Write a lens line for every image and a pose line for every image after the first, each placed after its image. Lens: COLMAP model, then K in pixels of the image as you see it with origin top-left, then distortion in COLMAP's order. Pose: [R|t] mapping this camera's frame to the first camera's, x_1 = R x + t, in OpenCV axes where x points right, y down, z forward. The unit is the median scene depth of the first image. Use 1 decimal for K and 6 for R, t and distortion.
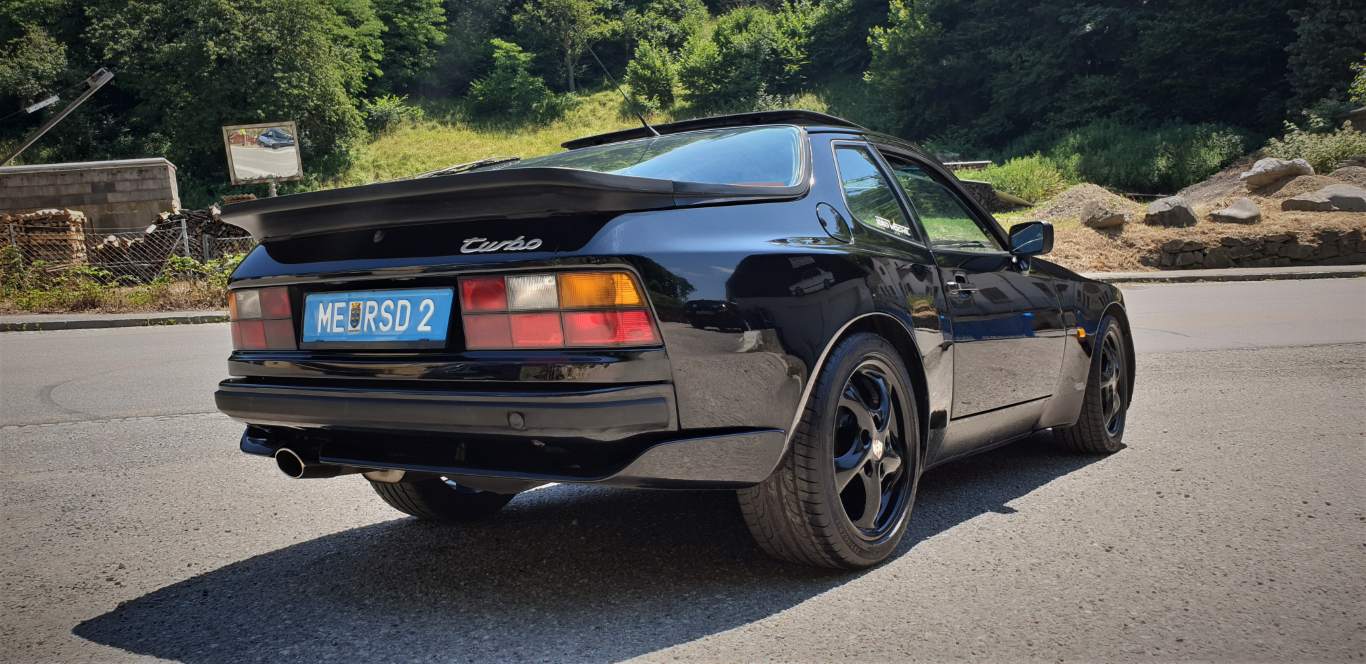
lens RADIAL K [[1164.1, 0, 677.2], [0, 1164.1, 336.9], [0, 0, 1]] dist [0.146671, -0.027897]
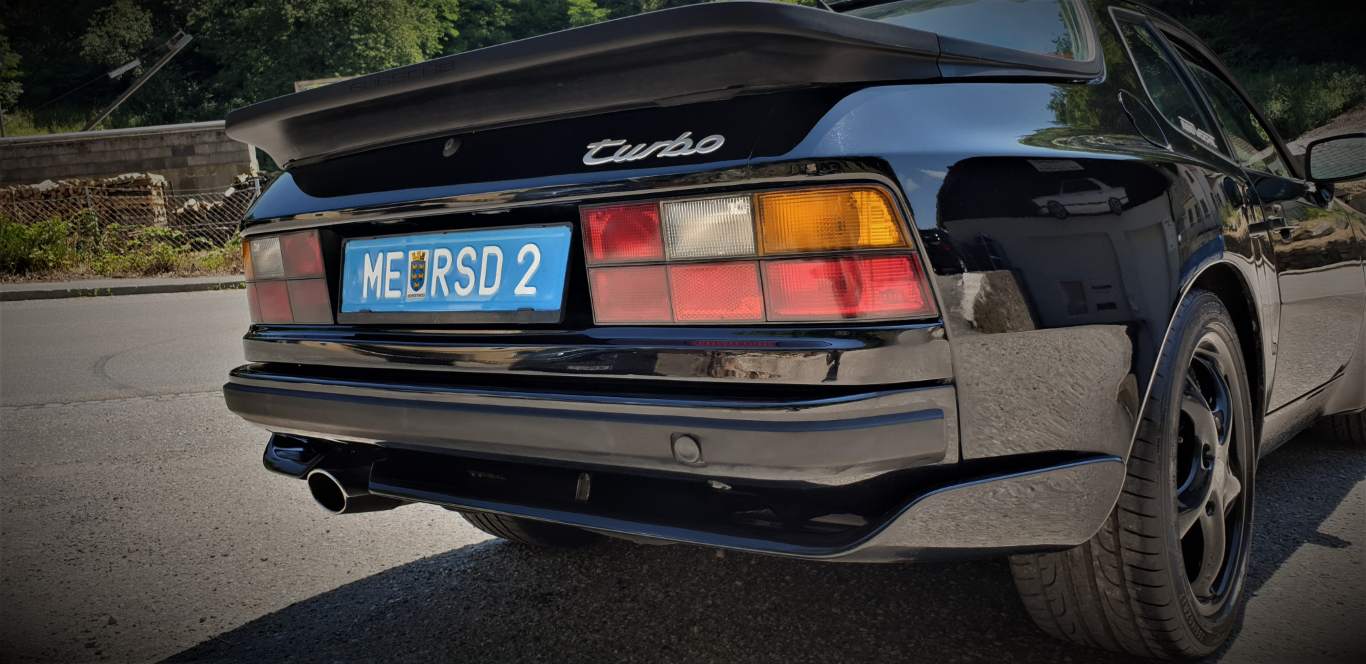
lens RADIAL K [[1164.1, 0, 688.1], [0, 1164.1, 330.5], [0, 0, 1]] dist [0.146671, -0.027897]
pose [[0.998469, -0.007020, -0.054862, -0.073521], [0.008563, 0.999573, 0.027951, -0.002341], [0.054642, -0.028378, 0.998103, 0.298356]]
